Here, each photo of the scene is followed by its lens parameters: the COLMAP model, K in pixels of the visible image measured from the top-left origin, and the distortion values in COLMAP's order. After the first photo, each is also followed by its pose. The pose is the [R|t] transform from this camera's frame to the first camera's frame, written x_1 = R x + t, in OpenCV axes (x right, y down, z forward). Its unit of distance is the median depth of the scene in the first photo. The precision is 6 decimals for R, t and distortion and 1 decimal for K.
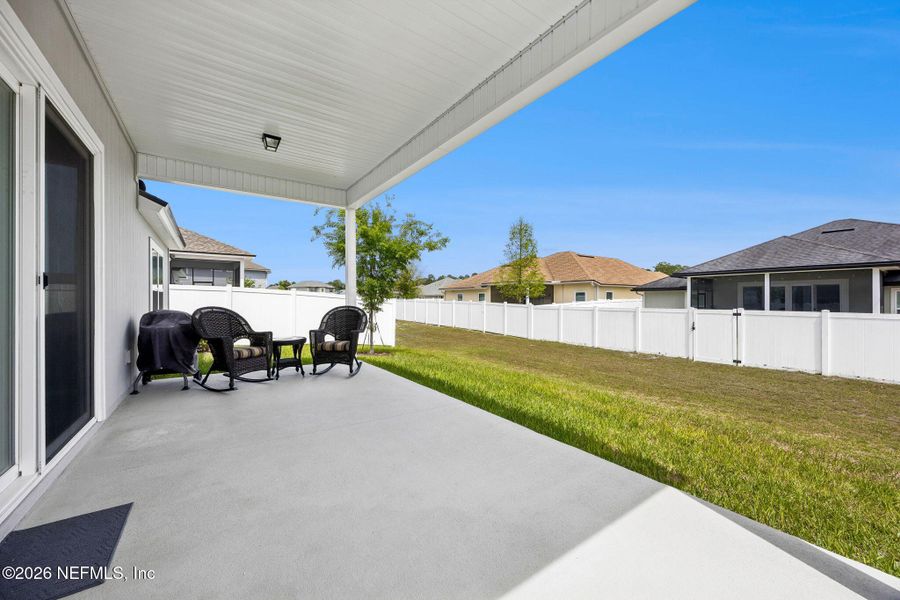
lens RADIAL K [[349.3, 0, 451.0], [0, 349.3, 301.8], [0, 0, 1]] dist [0.007991, 0.000189]
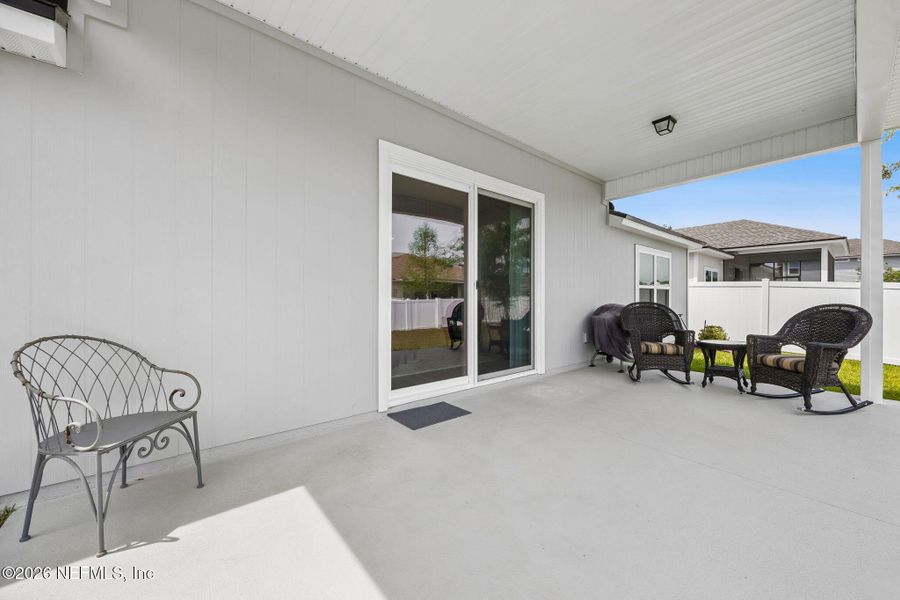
lens RADIAL K [[349.3, 0, 456.2], [0, 349.3, 297.1], [0, 0, 1]] dist [0.007991, 0.000189]
pose [[0.075579, -0.004929, -0.997128, 0.331688], [-0.004987, 0.999973, -0.005321, 0.007786], [0.997127, 0.005375, 0.075553, 0.334282]]
